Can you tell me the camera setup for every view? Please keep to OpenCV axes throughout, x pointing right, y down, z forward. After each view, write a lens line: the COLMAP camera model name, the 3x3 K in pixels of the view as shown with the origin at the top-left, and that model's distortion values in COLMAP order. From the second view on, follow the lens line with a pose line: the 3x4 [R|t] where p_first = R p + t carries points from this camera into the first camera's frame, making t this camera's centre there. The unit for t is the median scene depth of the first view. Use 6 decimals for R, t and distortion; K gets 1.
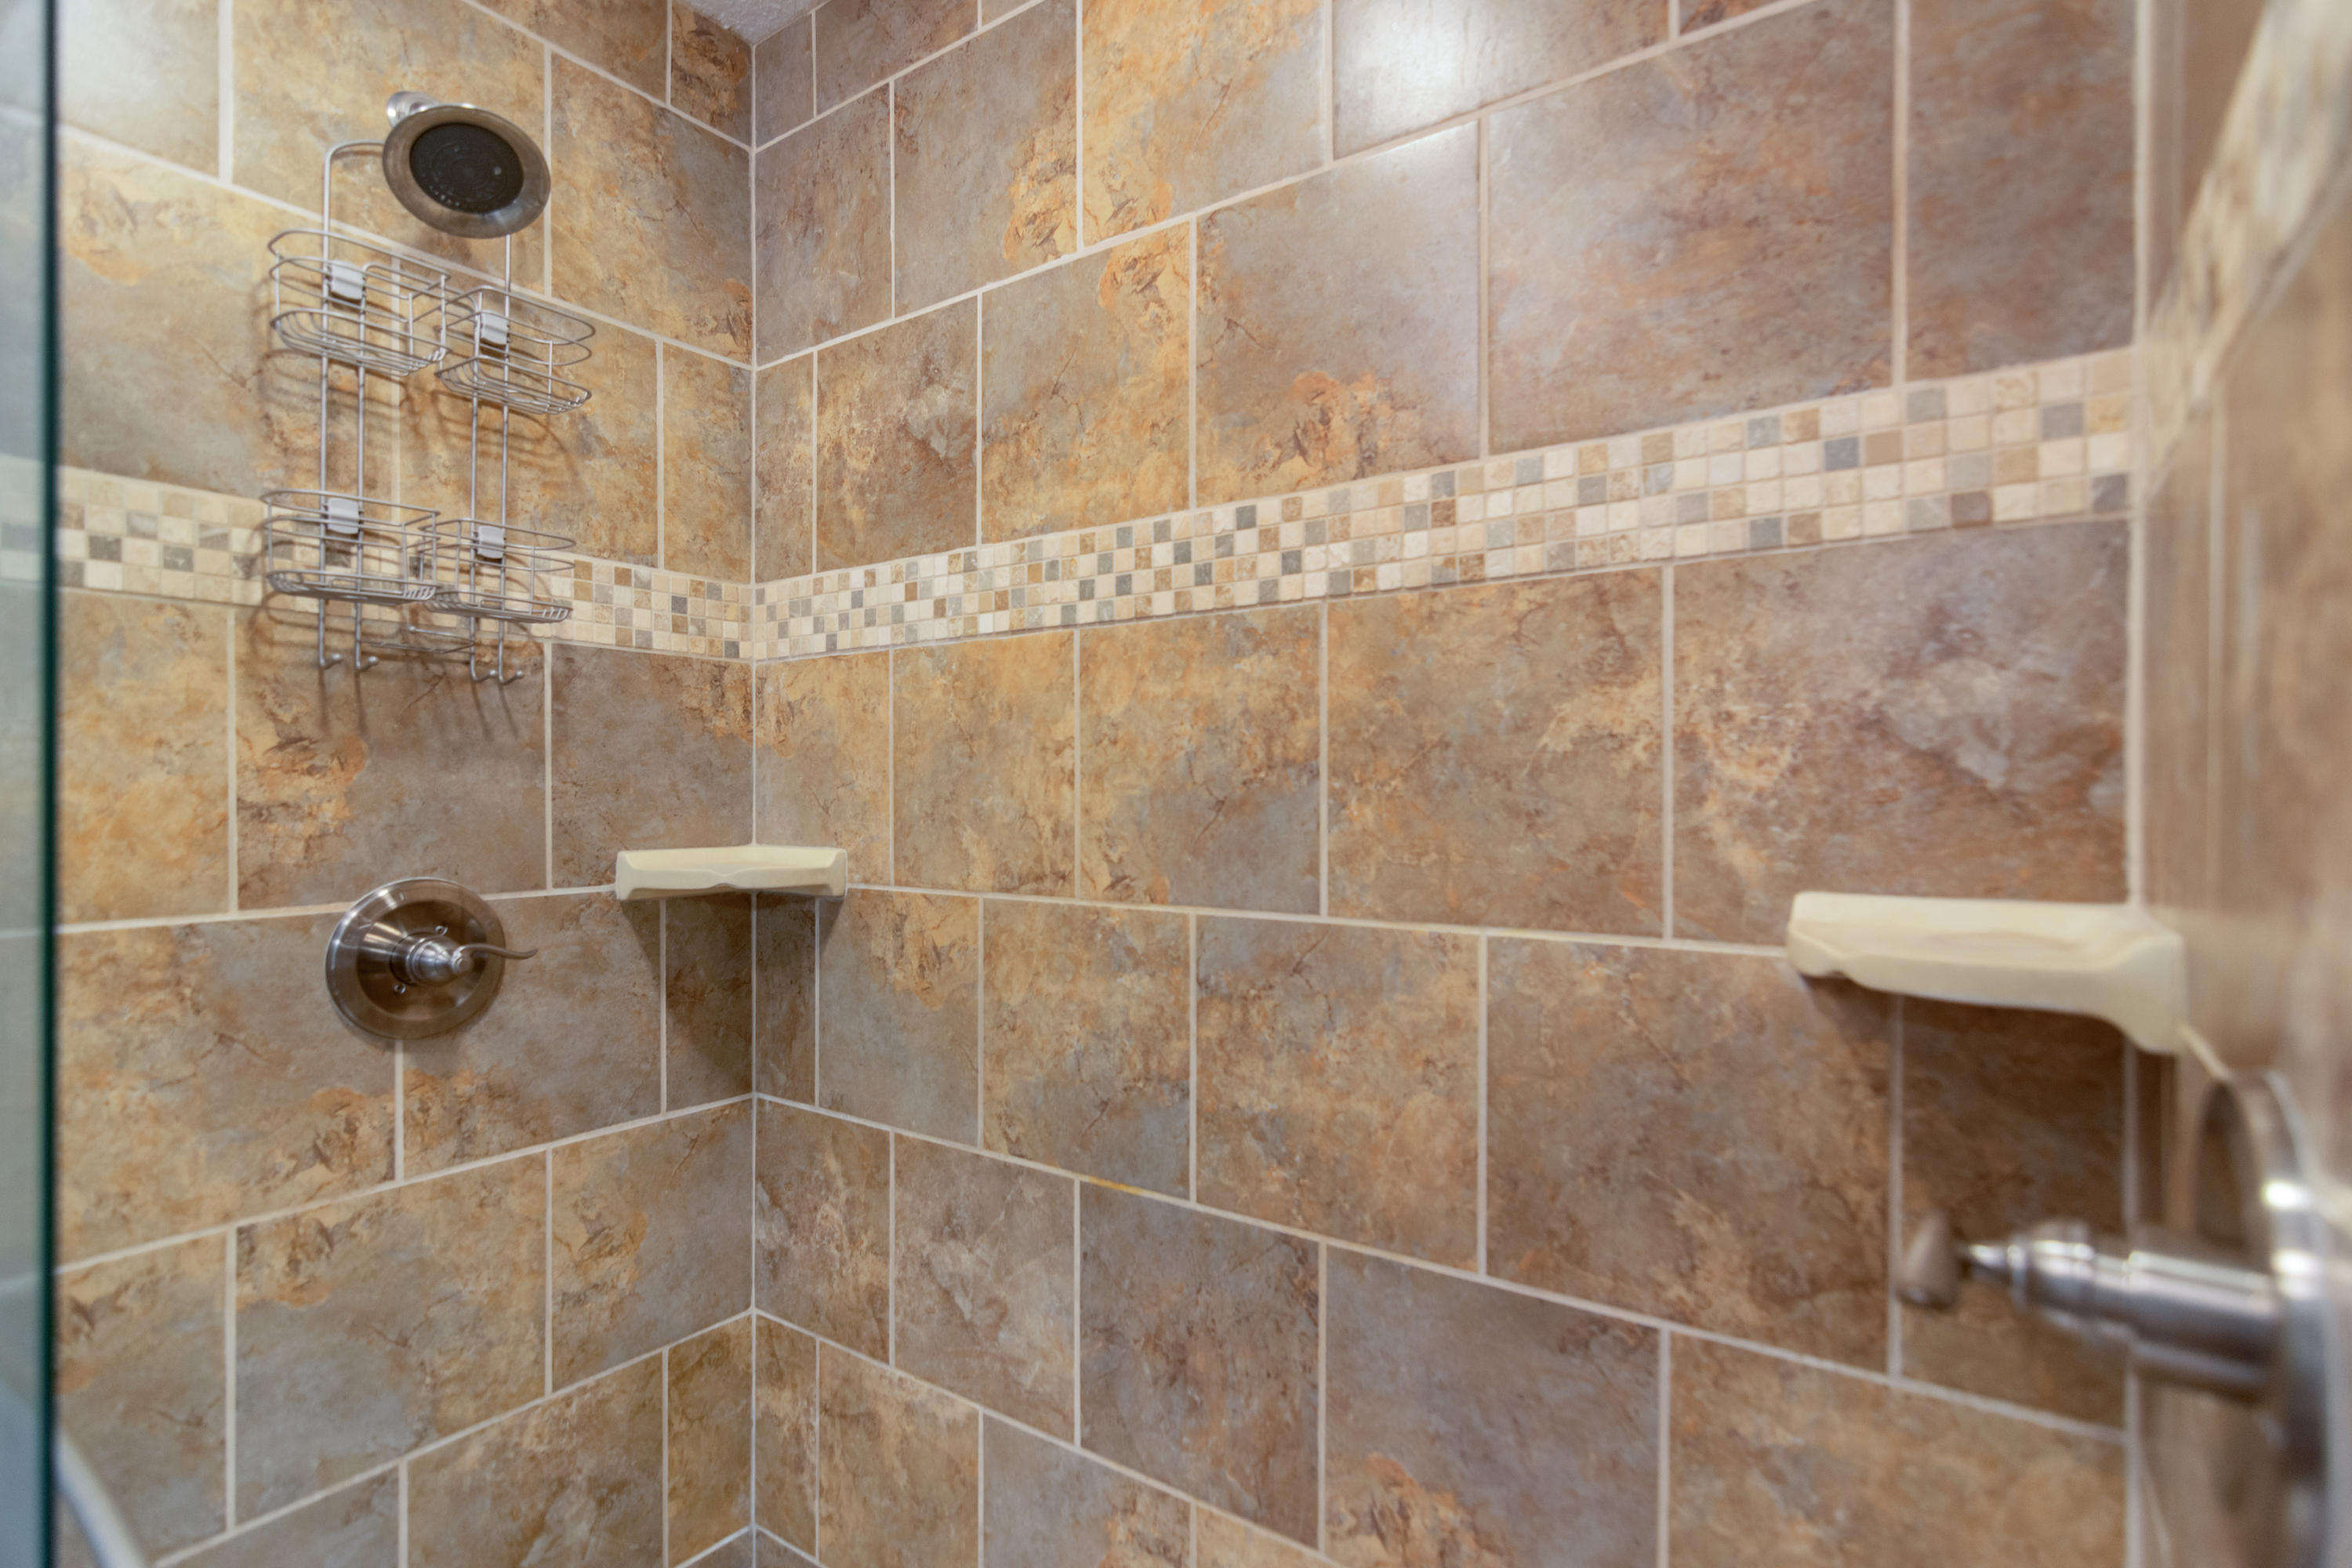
lens RADIAL K [[1129.2, 0, 1180.8], [0, 1129.2, 802.7], [0, 0, 1]] dist [-0.000786, 0.001202]
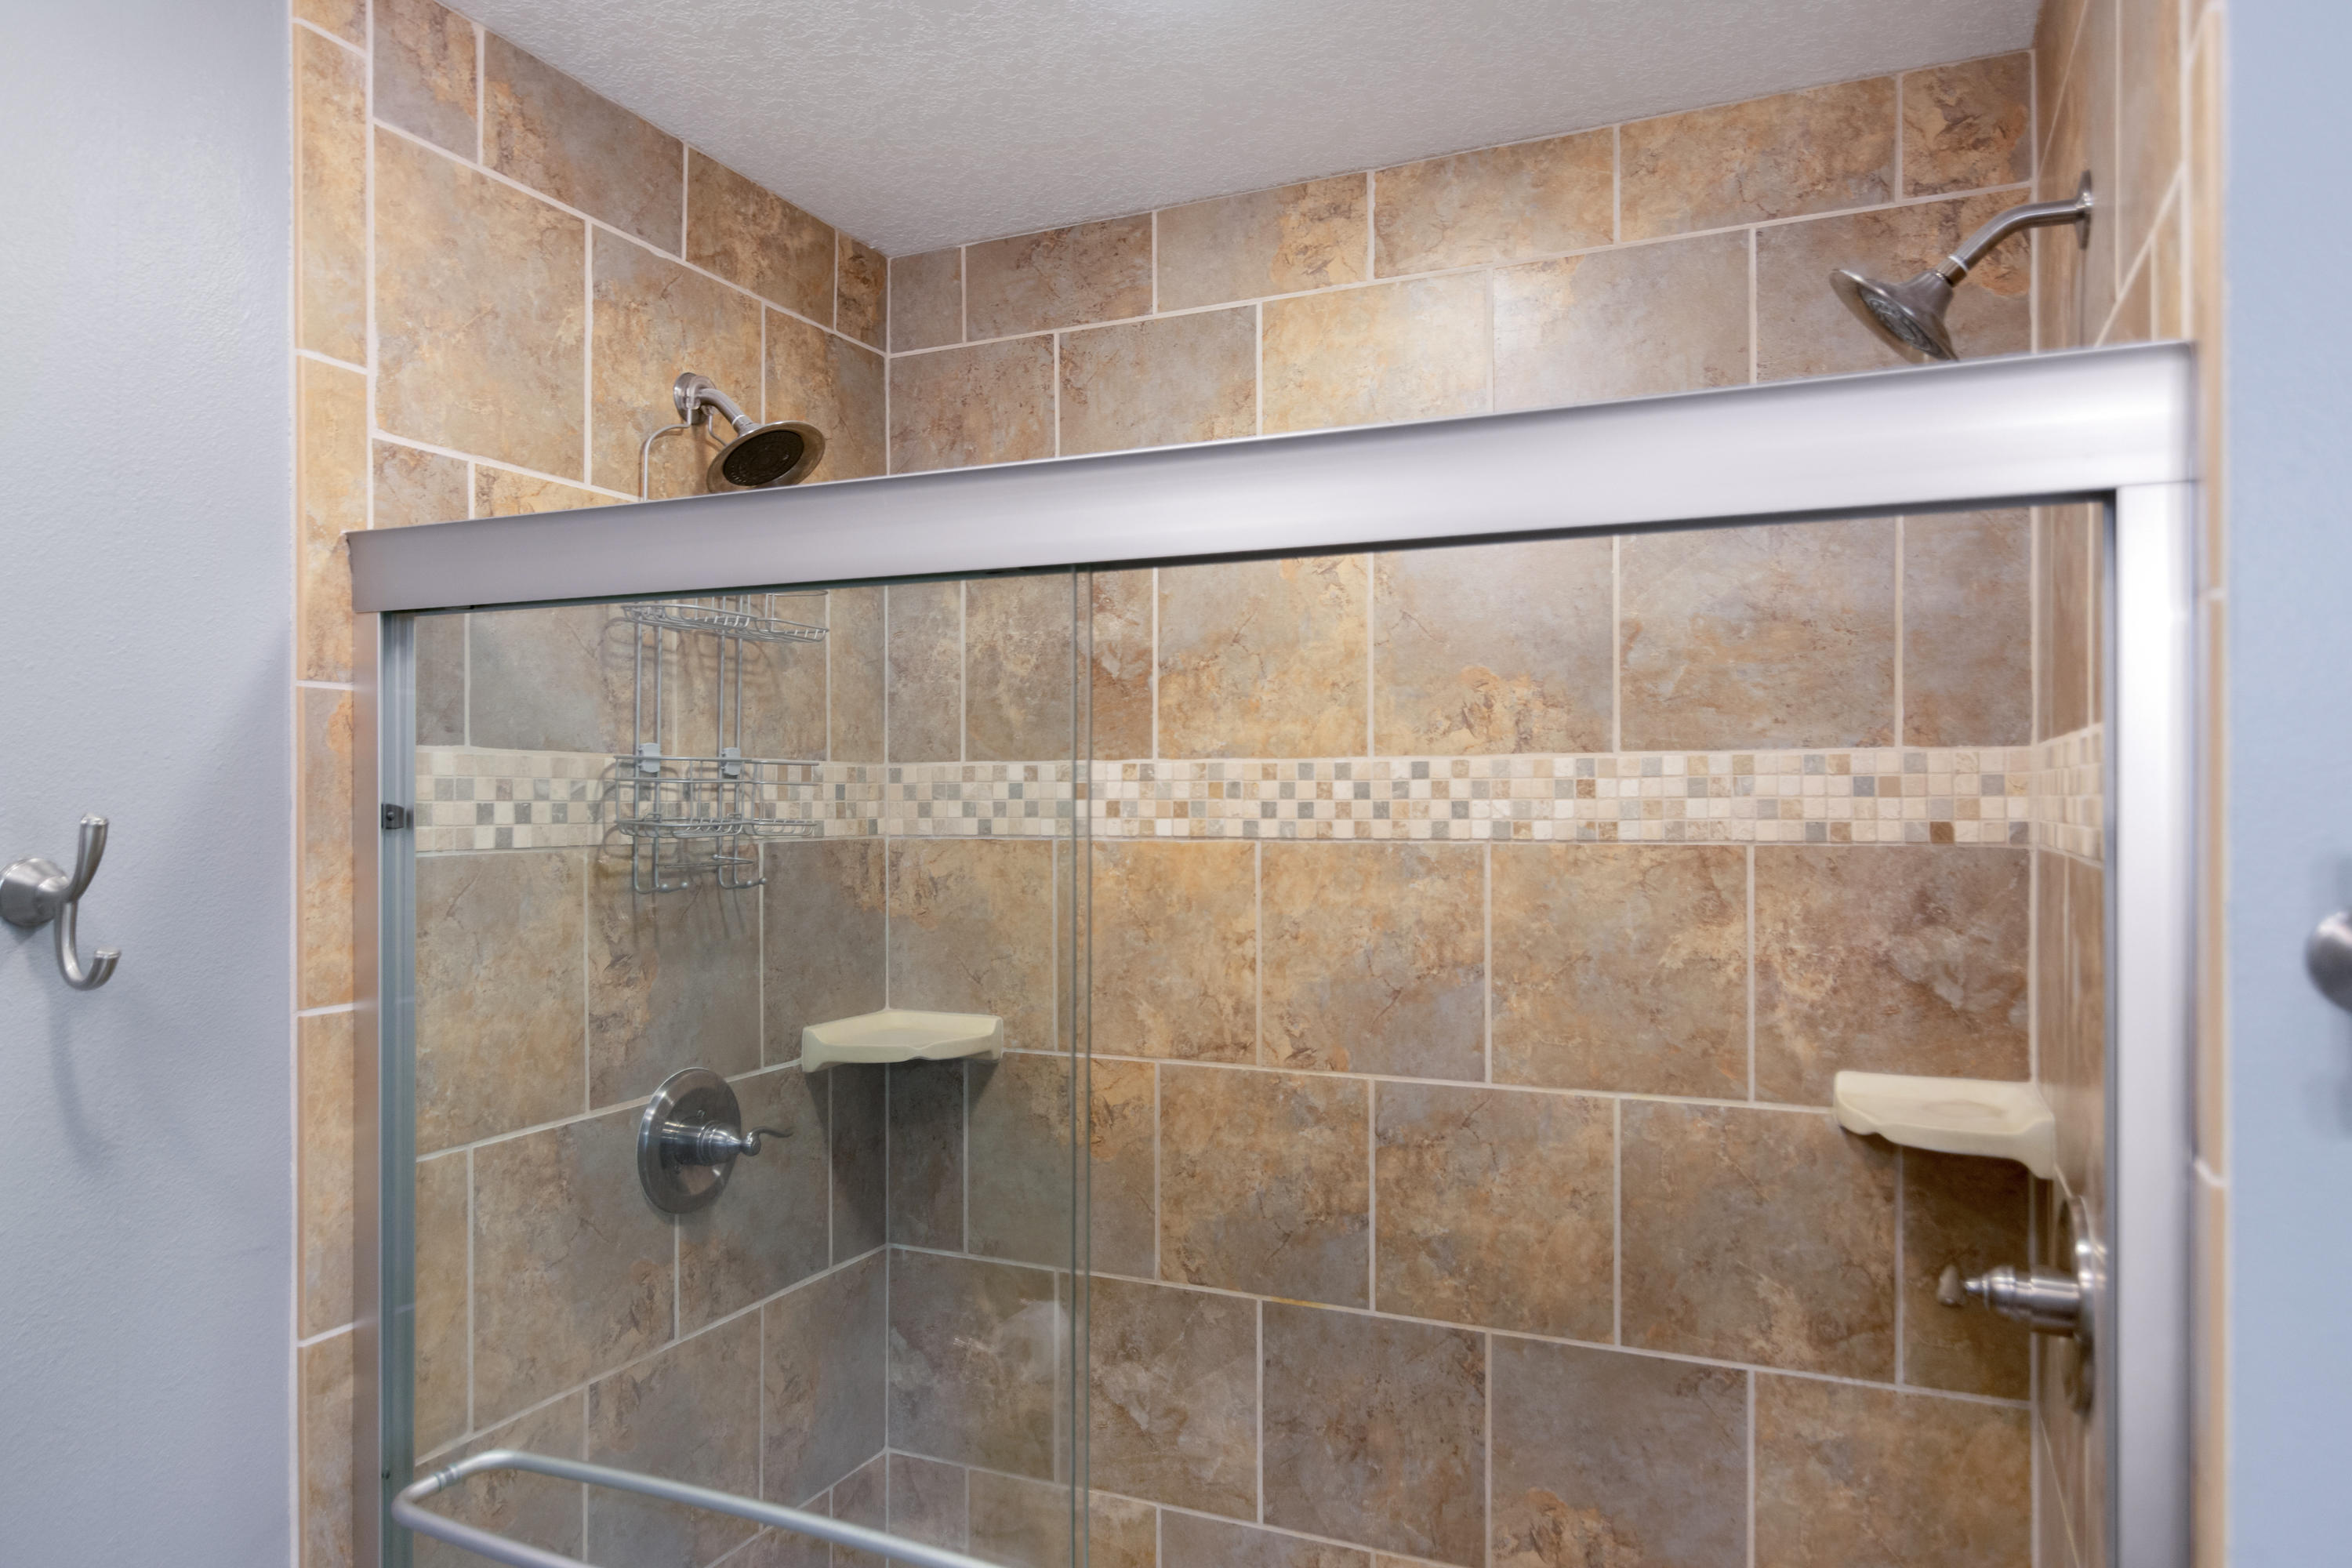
lens RADIAL K [[1523.4, 0, 1174.8], [0, 1523.4, 814.3], [0, 0, 1]] dist [0.008124, -0.000187]
pose [[0.983049, -0.005019, 0.183274, -0.524570], [0.004931, 0.999987, 0.000937, -0.203280], [-0.183276, -0.000017, 0.983061, -0.635478]]
